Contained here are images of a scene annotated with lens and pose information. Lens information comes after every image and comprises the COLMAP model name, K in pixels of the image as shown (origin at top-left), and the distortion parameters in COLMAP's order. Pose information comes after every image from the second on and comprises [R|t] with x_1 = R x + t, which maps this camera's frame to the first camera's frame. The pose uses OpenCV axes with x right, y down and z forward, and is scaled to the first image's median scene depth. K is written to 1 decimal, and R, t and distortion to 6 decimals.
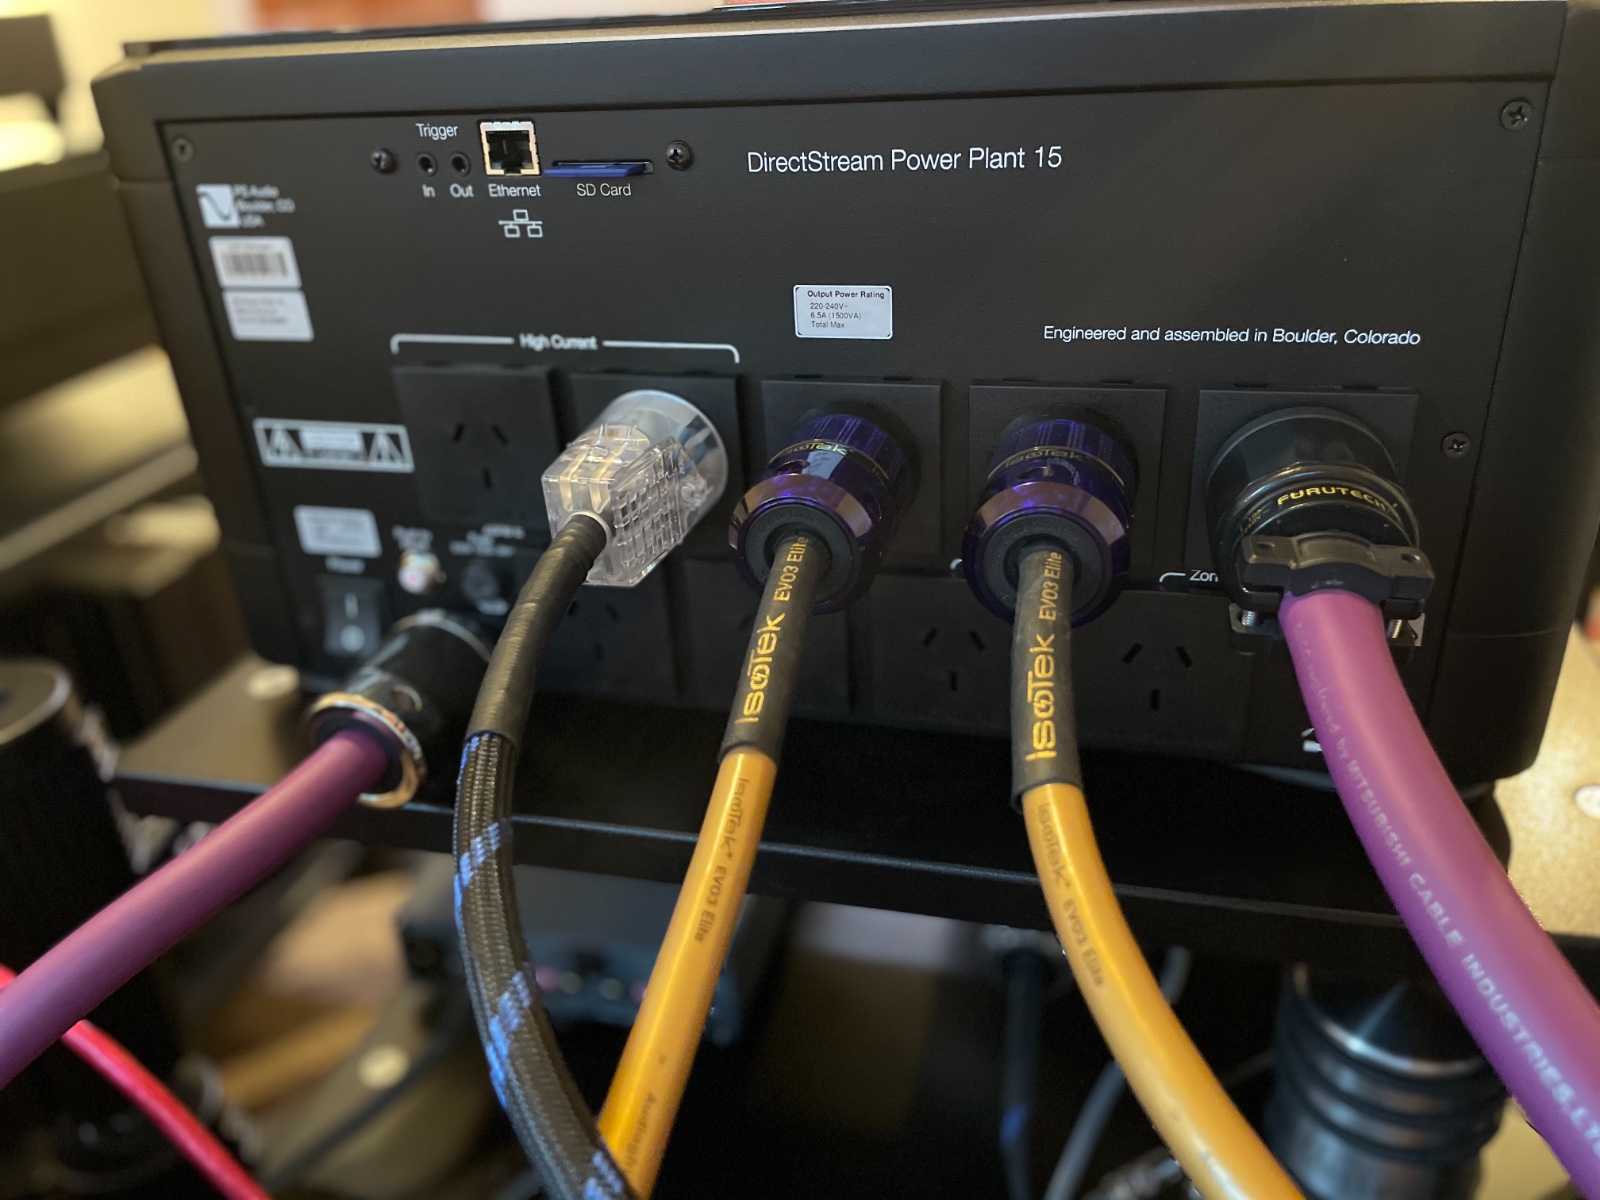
lens RADIAL K [[1105.7, 0, 800.0], [0, 1105.7, 600.0], [0, 0, 1]] dist [0.056921, -0.077729]
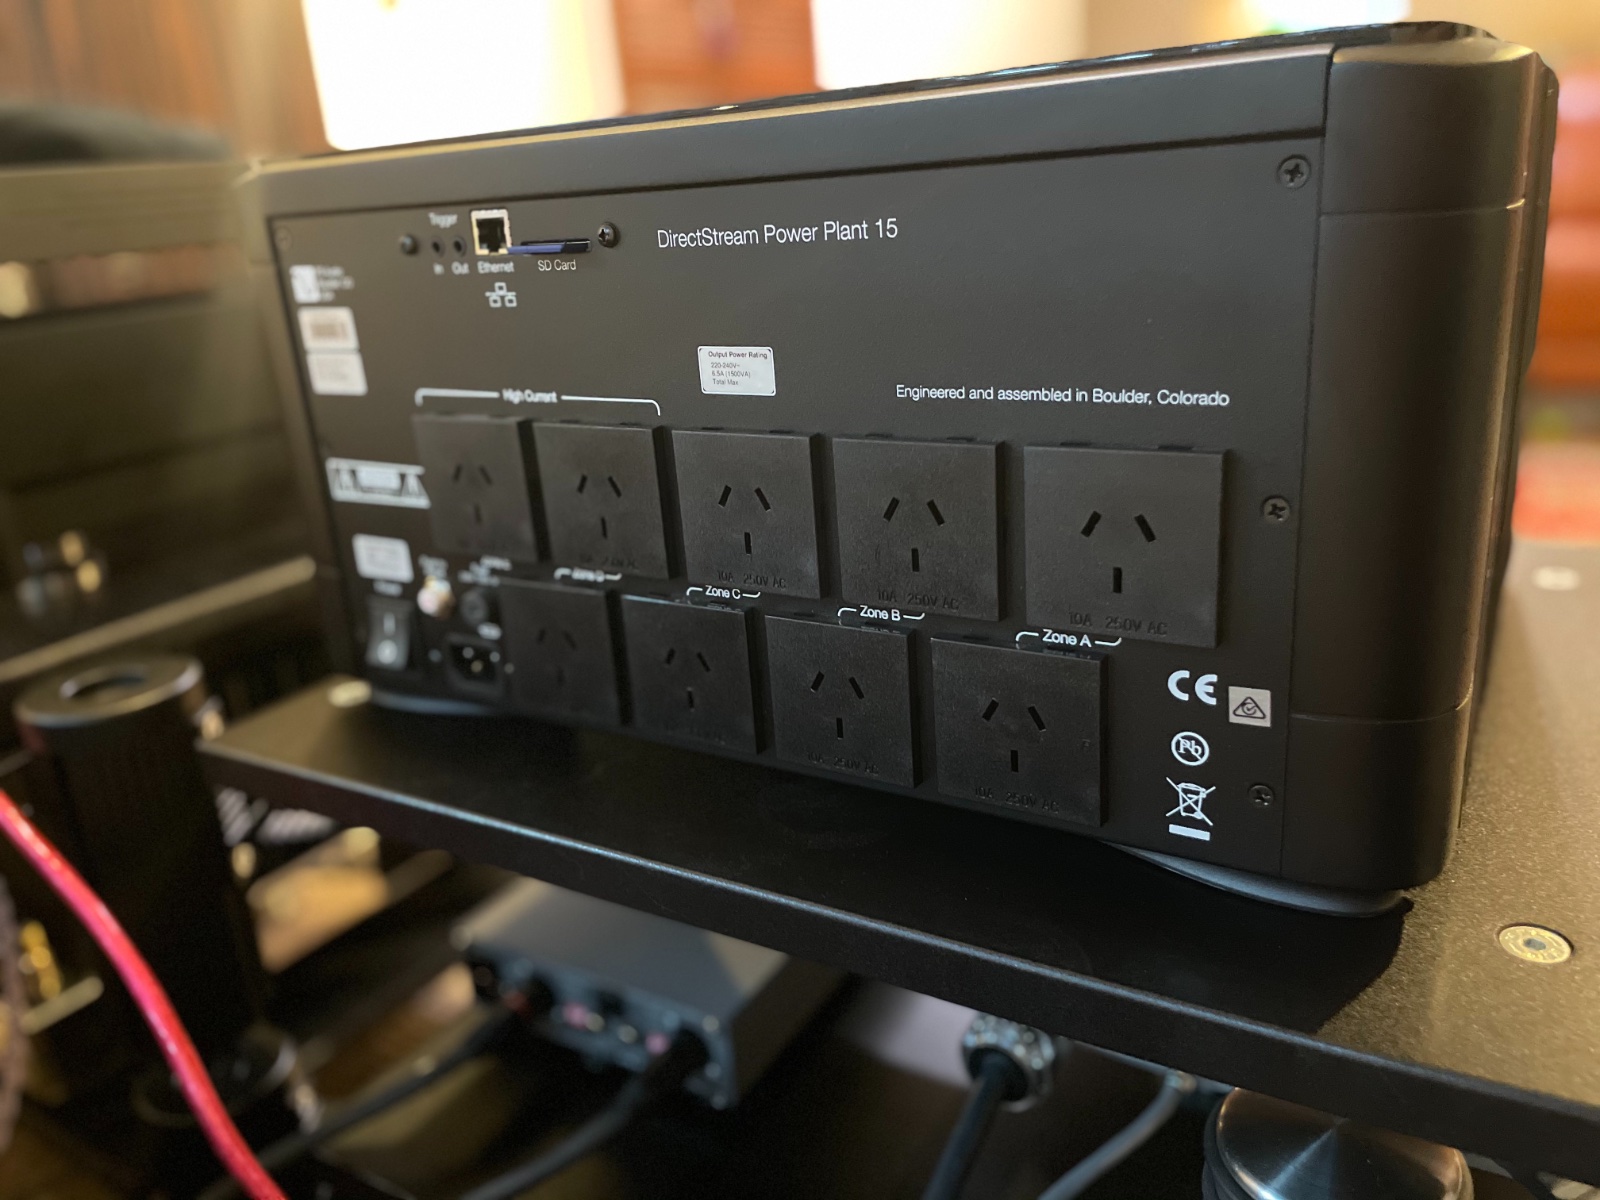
lens RADIAL K [[1262.0, 0, 800.0], [0, 1262.0, 600.0], [0, 0, 1]] dist [0.080679, -0.164106]
pose [[0.947947, 0.060788, -0.312572, 0.482395], [-0.086396, 0.993887, -0.068728, 0.040909], [0.306484, 0.092155, 0.947404, -0.125782]]
